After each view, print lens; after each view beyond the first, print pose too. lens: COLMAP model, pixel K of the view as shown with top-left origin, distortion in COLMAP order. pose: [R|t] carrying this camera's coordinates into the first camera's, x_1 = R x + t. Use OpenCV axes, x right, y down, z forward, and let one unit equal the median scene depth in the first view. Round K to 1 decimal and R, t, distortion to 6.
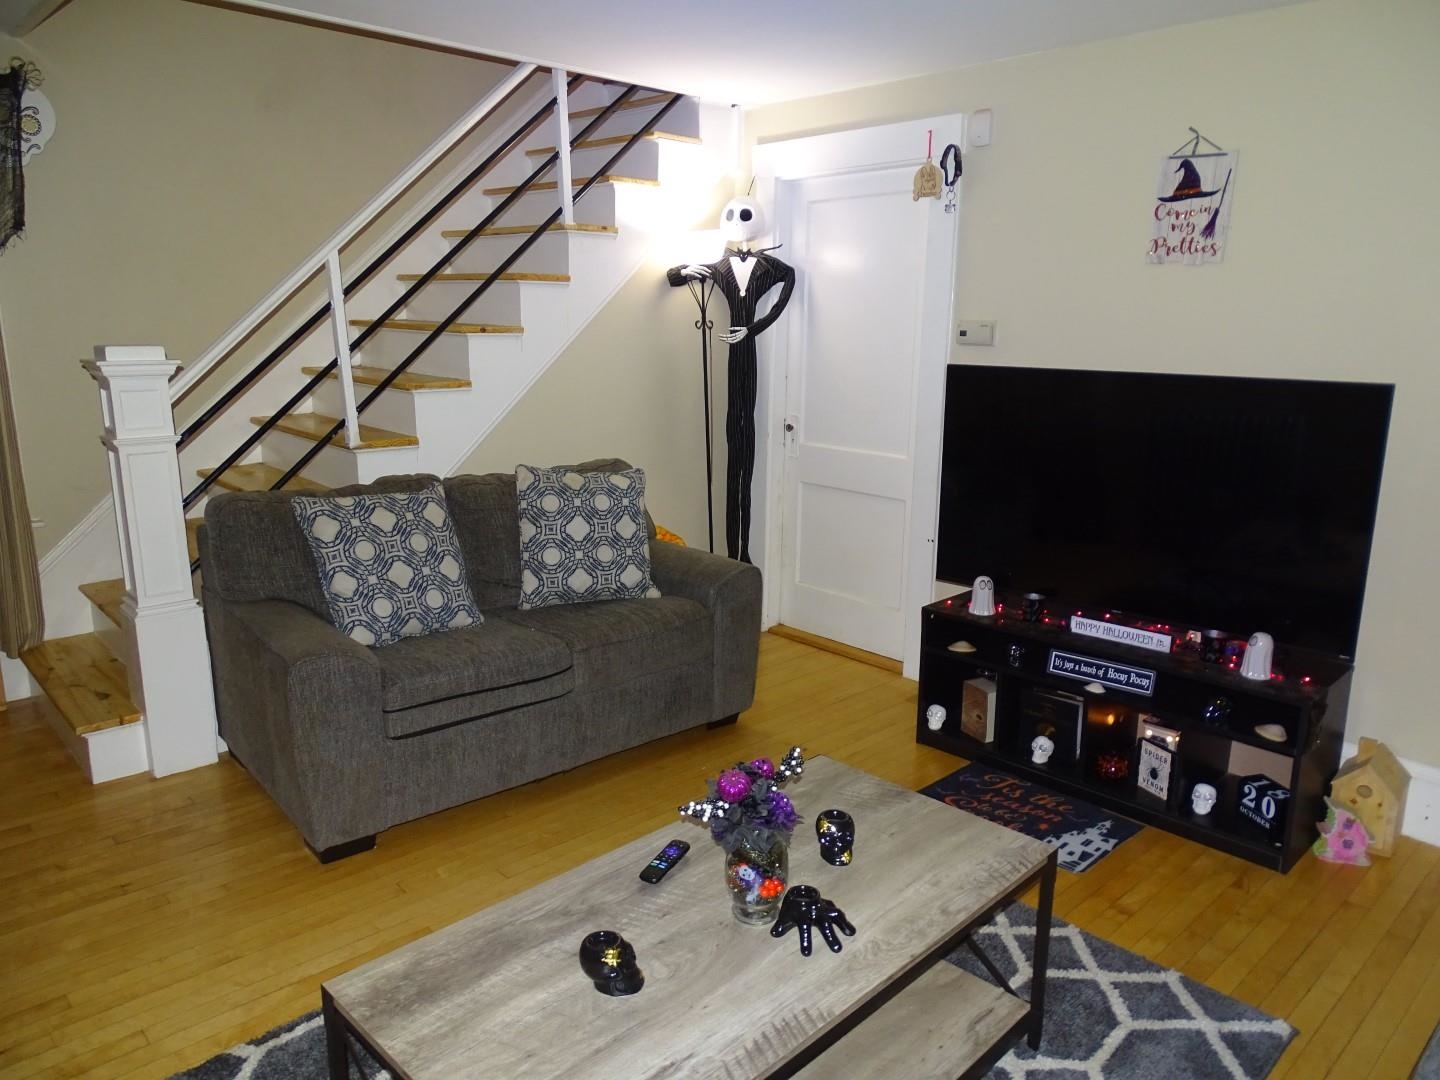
lens RADIAL K [[1019.2, 0, 734.1], [0, 1019.2, 542.6], [0, 0, 1]] dist [-0.018263, 0.010544]
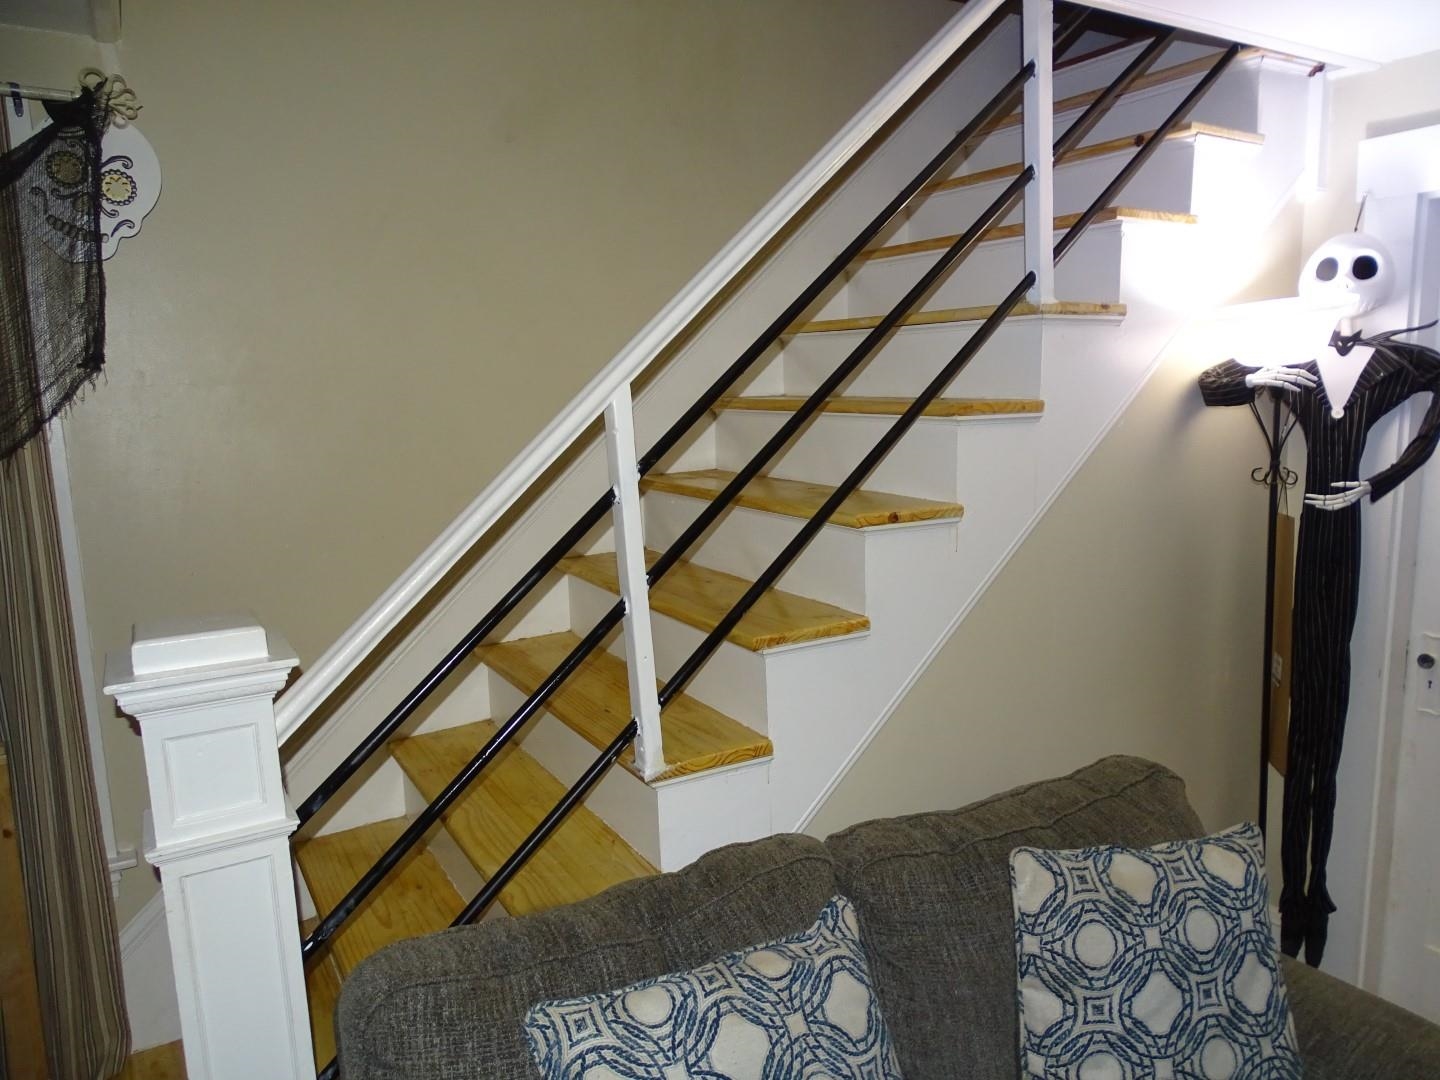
lens RADIAL K [[1019.2, 0, 728.6], [0, 1019.2, 543.0], [0, 0, 1]] dist [-0.018263, 0.010544]
pose [[0.973813, -0.007471, -0.227228, -0.216183], [-0.009344, 0.997300, -0.072836, -0.162708], [0.227159, 0.073052, 0.971114, 0.501801]]
